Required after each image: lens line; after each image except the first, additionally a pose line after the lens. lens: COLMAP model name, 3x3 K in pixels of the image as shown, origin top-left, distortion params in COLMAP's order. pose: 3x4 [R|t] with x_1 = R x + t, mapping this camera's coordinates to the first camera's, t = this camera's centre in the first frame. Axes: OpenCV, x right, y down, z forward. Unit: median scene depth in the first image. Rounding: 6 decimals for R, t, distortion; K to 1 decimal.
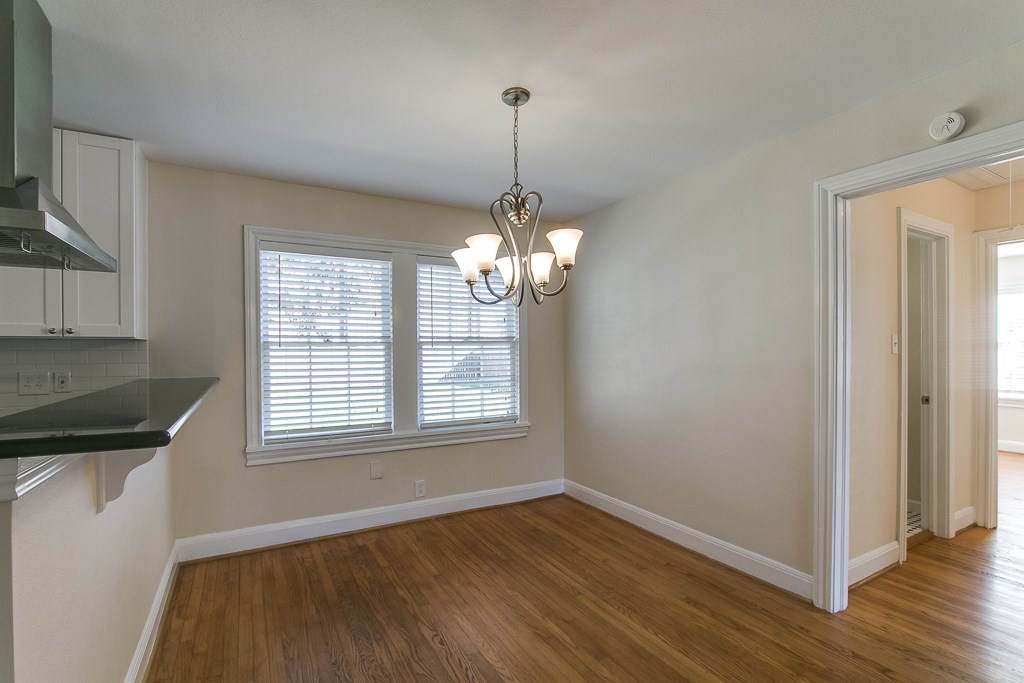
lens RADIAL K [[475.9, 0, 517.2], [0, 475.9, 355.6], [0, 0, 1]] dist [-0.026840, 0.000343]
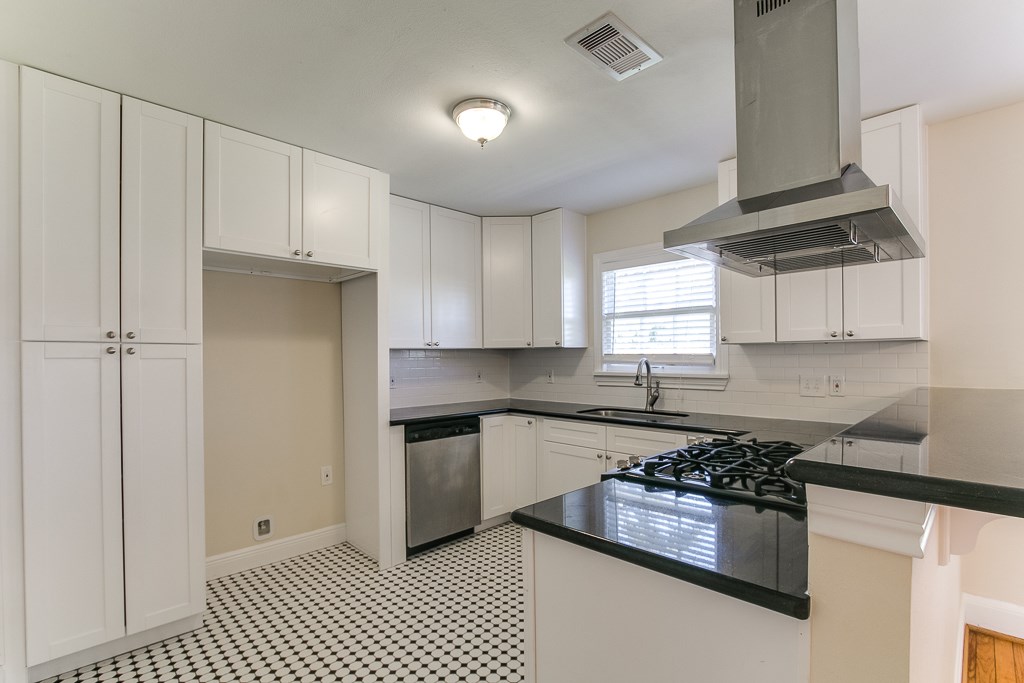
lens RADIAL K [[475.9, 0, 517.2], [0, 475.9, 355.6], [0, 0, 1]] dist [-0.026840, 0.000343]
pose [[0.273450, -0.003522, -0.961880, -0.208504], [-0.002958, 0.999985, -0.004502, -0.001051], [0.961882, 0.004077, 0.273435, 0.069027]]
